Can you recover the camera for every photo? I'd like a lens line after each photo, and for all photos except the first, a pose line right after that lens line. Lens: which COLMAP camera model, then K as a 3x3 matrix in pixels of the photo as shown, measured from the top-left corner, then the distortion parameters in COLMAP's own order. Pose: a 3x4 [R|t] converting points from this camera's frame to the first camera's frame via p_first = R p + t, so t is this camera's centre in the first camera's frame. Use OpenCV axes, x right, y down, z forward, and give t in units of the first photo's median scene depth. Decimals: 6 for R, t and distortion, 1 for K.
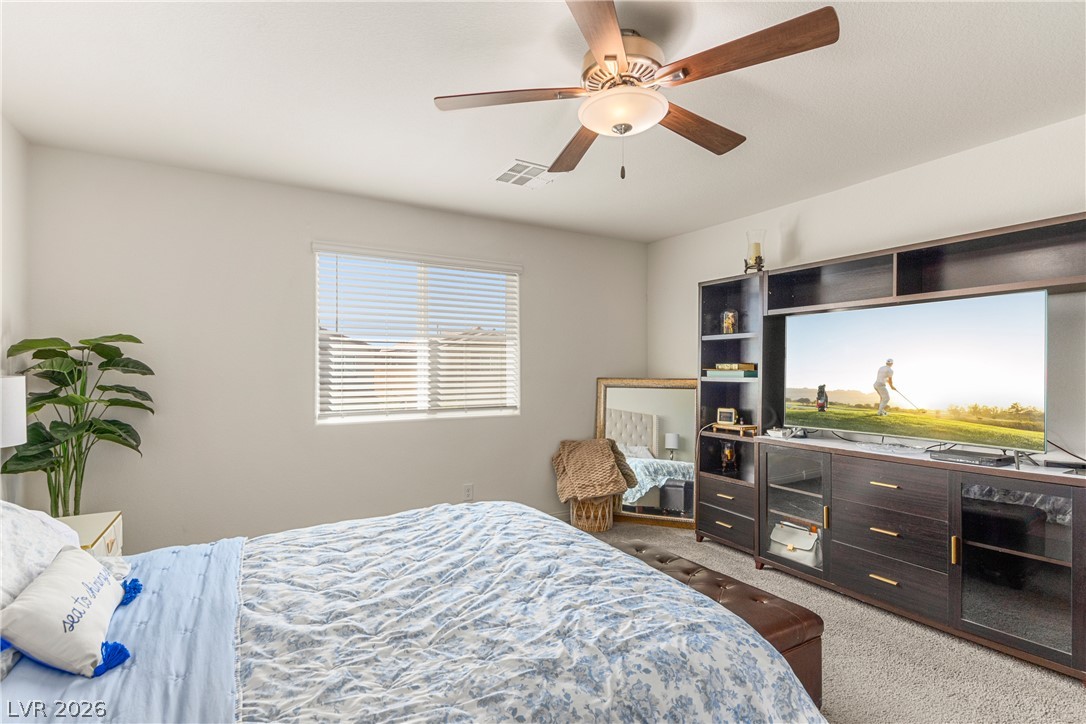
lens RADIAL K [[505.4, 0, 537.8], [0, 505.4, 371.0], [0, 0, 1]] dist [0.004134, 0.000086]
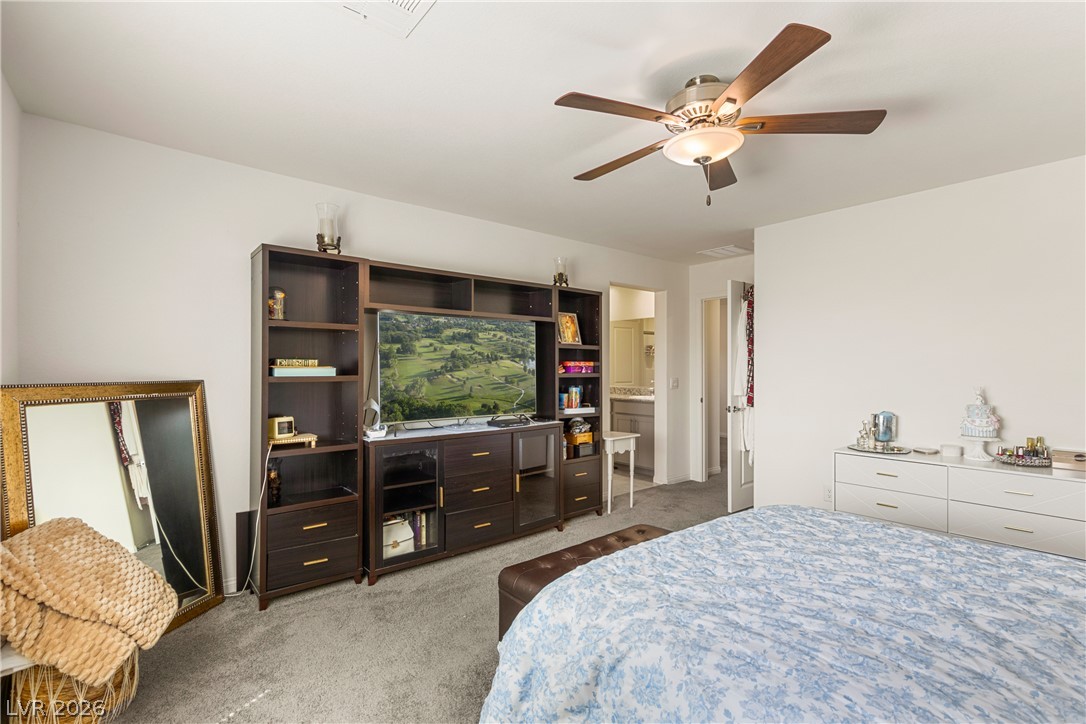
lens RADIAL K [[505.4, 0, 537.8], [0, 505.4, 371.0], [0, 0, 1]] dist [0.004134, 0.000086]
pose [[-0.165027, -0.001261, 0.986288, -0.609797], [0.002280, 0.999996, 0.001660, 0.003964], [-0.986286, 0.002523, -0.165024, 1.004805]]
